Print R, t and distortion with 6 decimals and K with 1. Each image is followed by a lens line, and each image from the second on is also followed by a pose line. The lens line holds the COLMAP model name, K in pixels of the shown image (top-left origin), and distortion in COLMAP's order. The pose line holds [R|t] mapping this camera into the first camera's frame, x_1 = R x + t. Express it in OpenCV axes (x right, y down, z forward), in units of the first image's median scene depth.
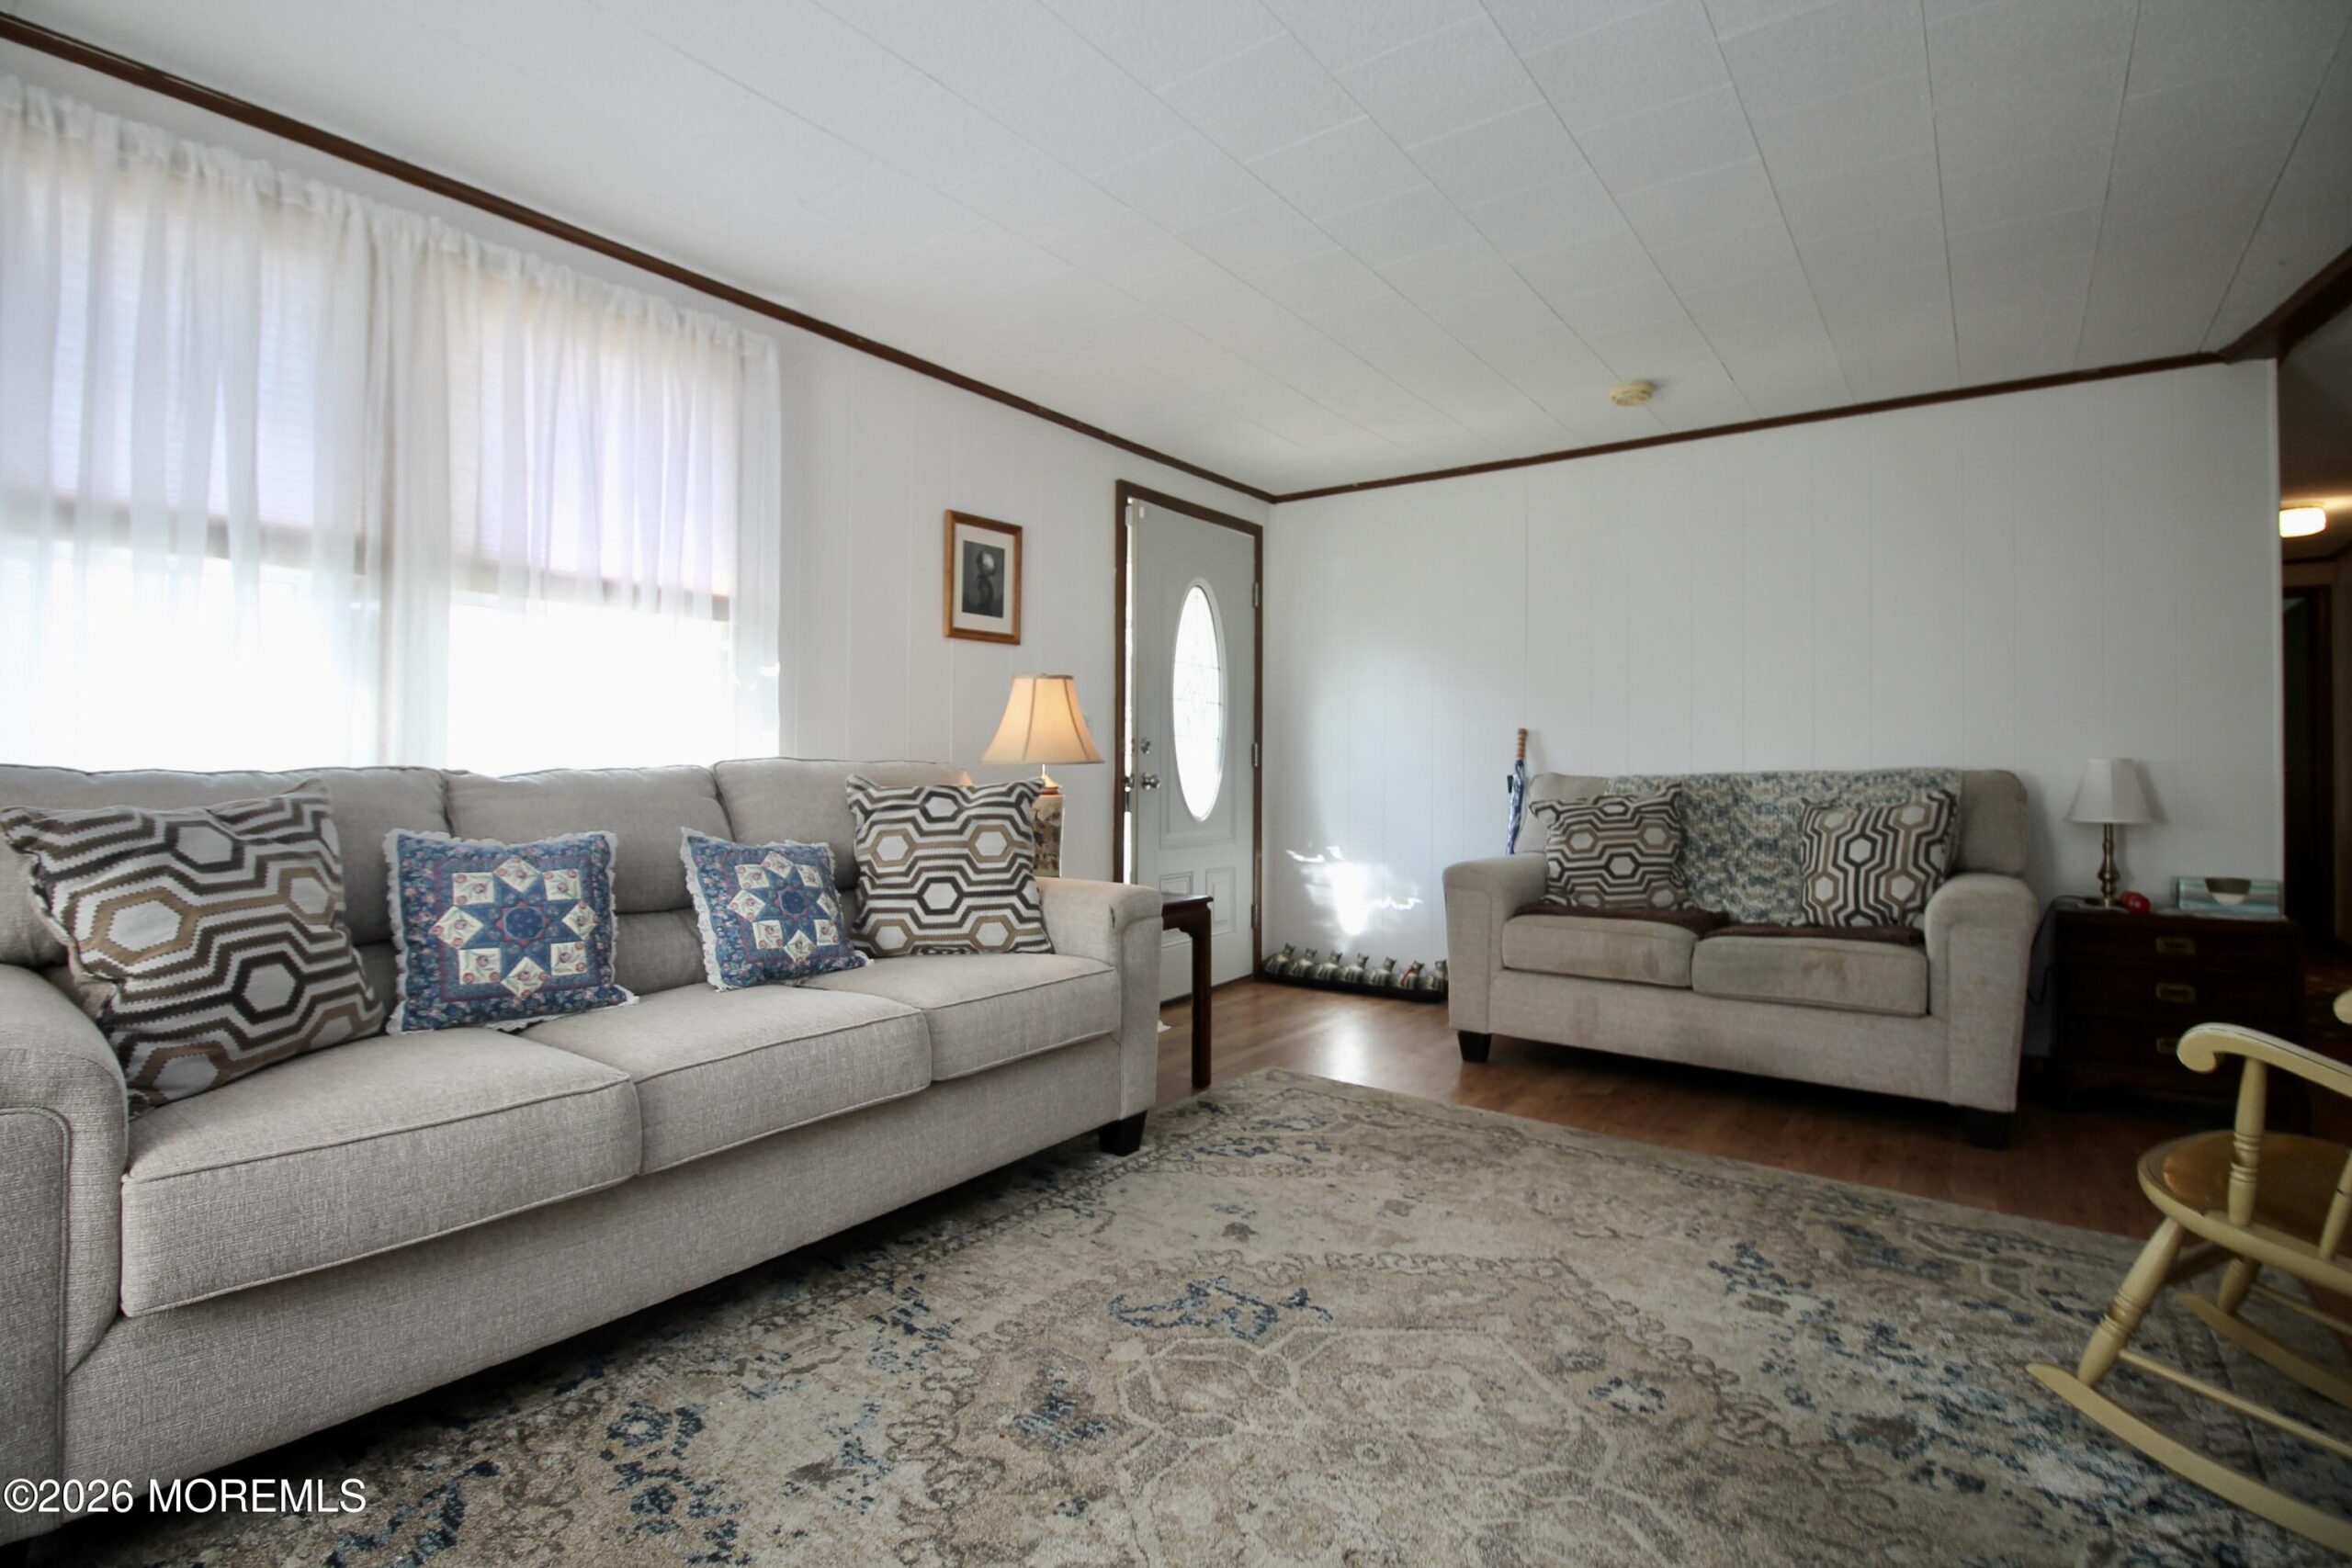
lens RADIAL K [[1101.5, 0, 1172.2], [0, 1101.5, 778.4], [0, 0, 1]] dist [-0.003152, -0.010970]
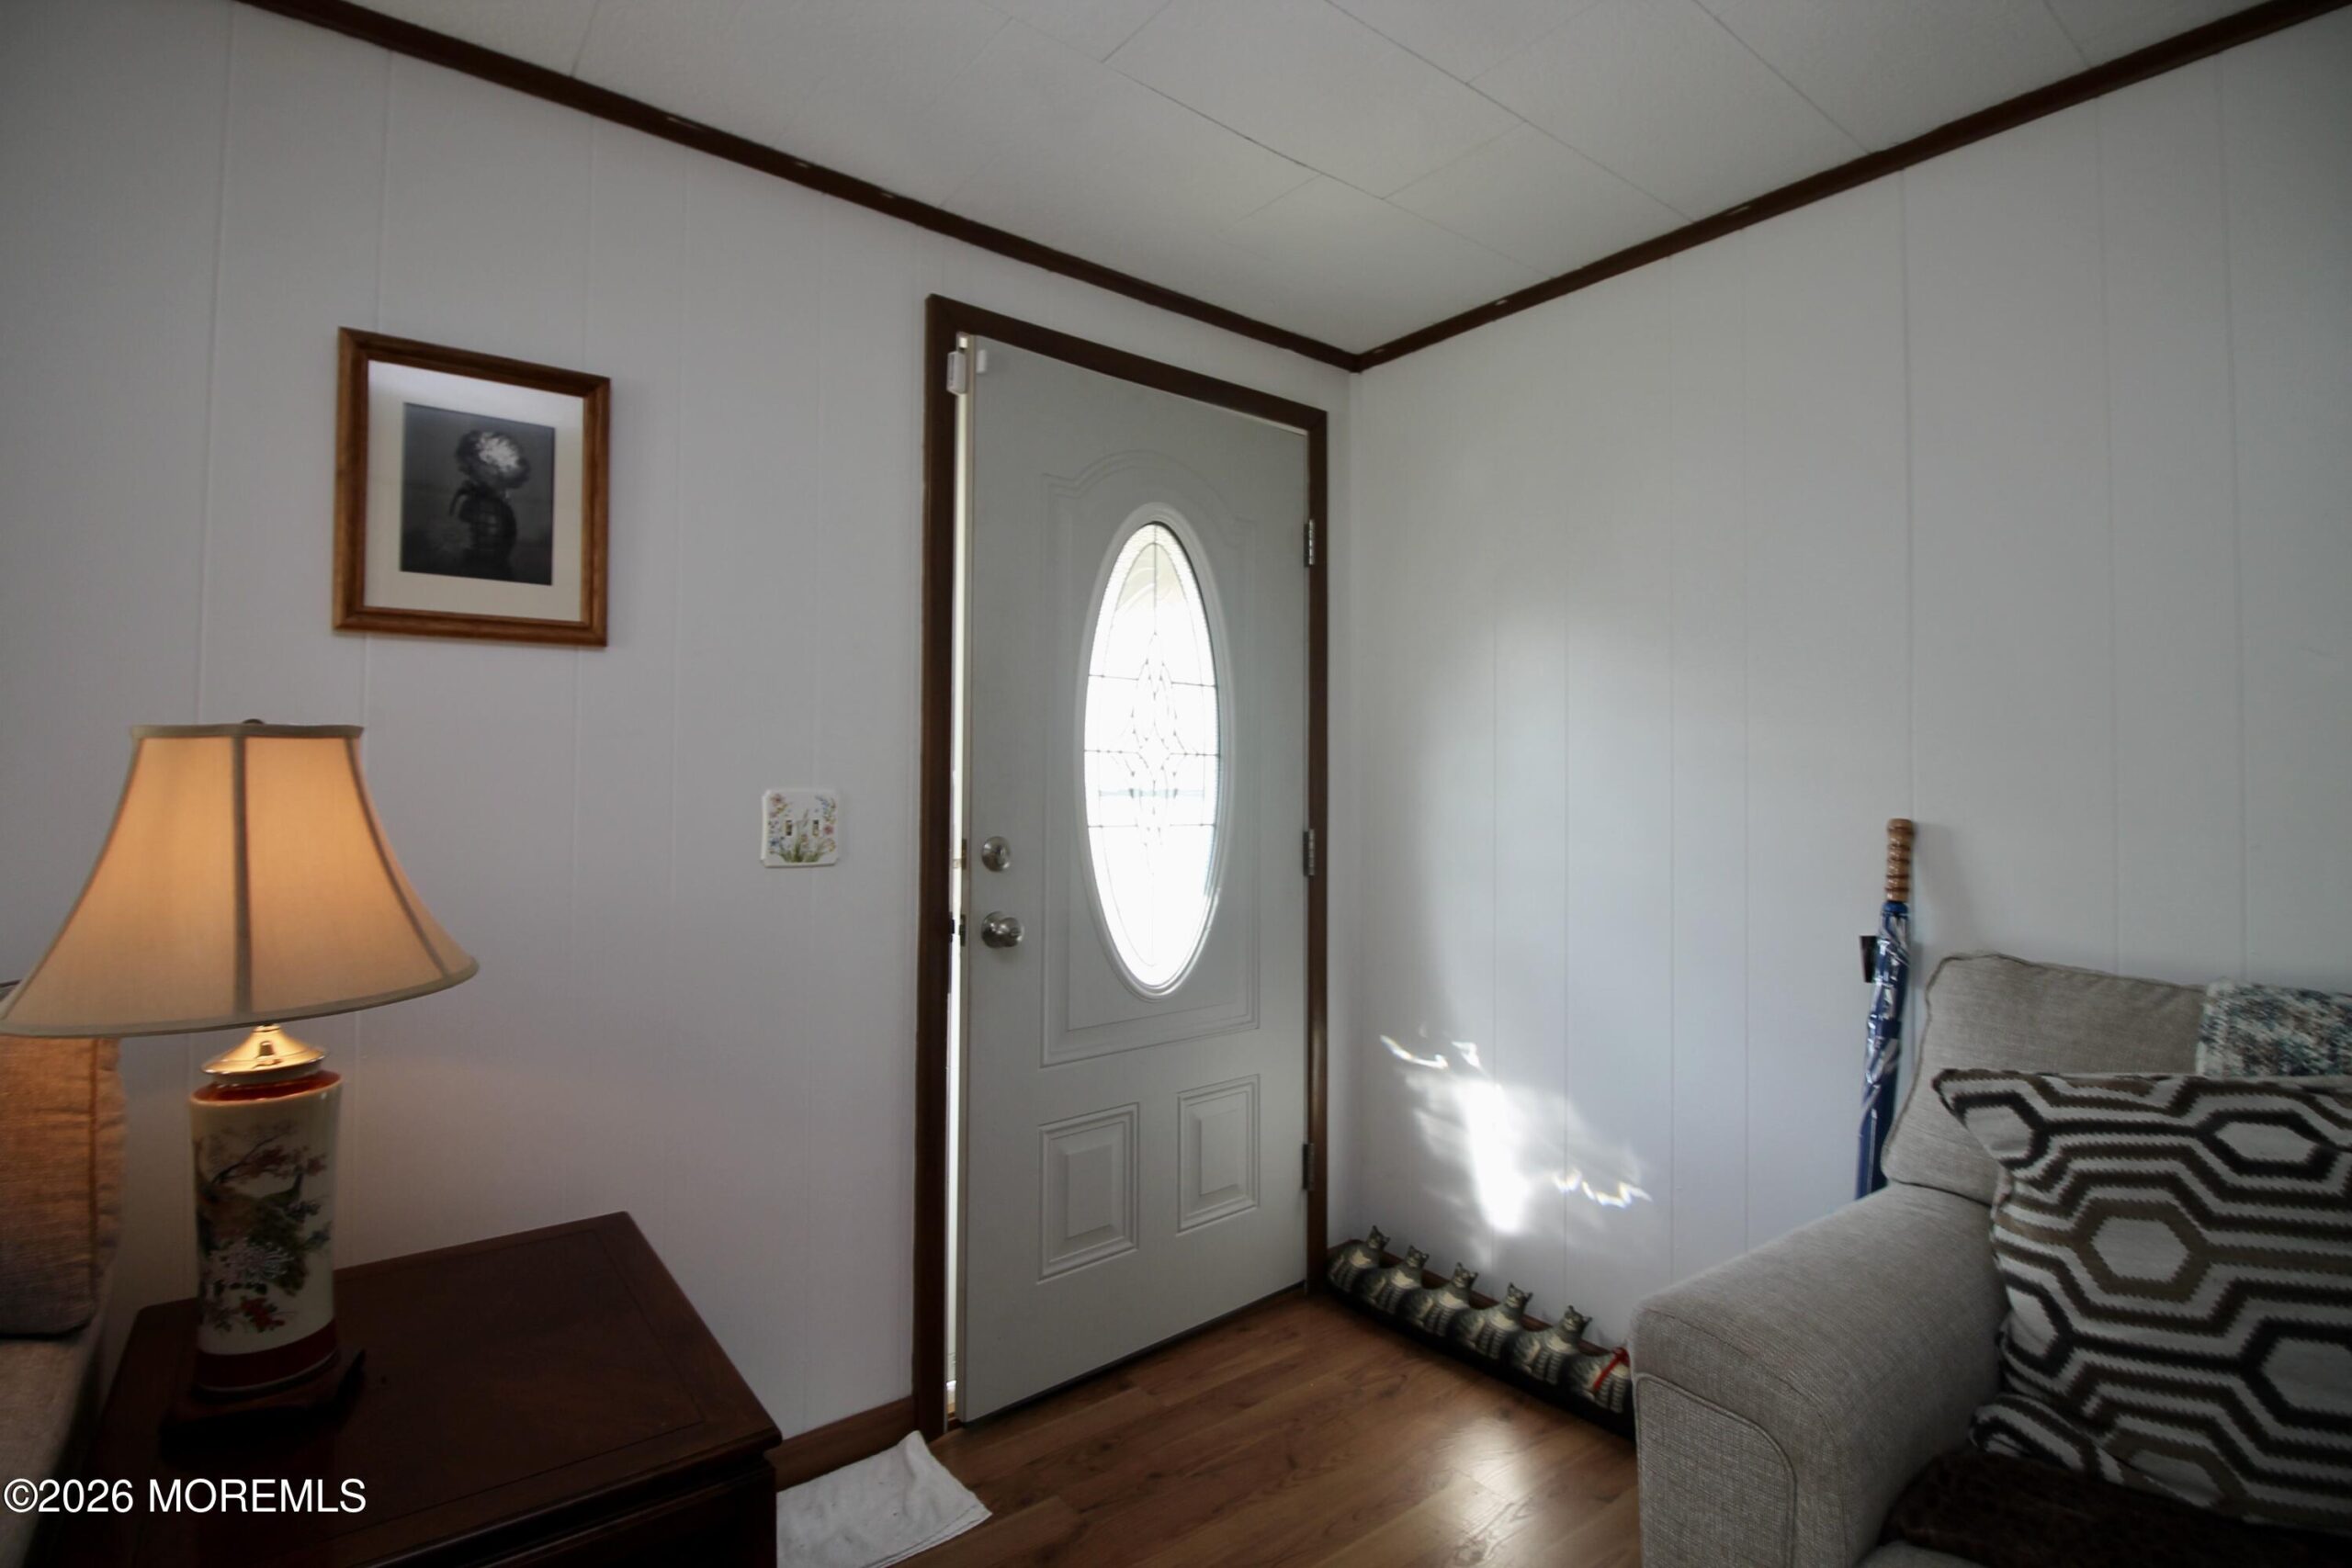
lens RADIAL K [[1101.5, 0, 1177.5], [0, 1101.5, 773.6], [0, 0, 1]] dist [-0.003152, -0.010970]
pose [[0.965415, -0.003302, -0.260696, 0.175774], [-0.002250, 0.999777, -0.020994, -0.055295], [0.260707, 0.020855, 0.965193, 0.571267]]
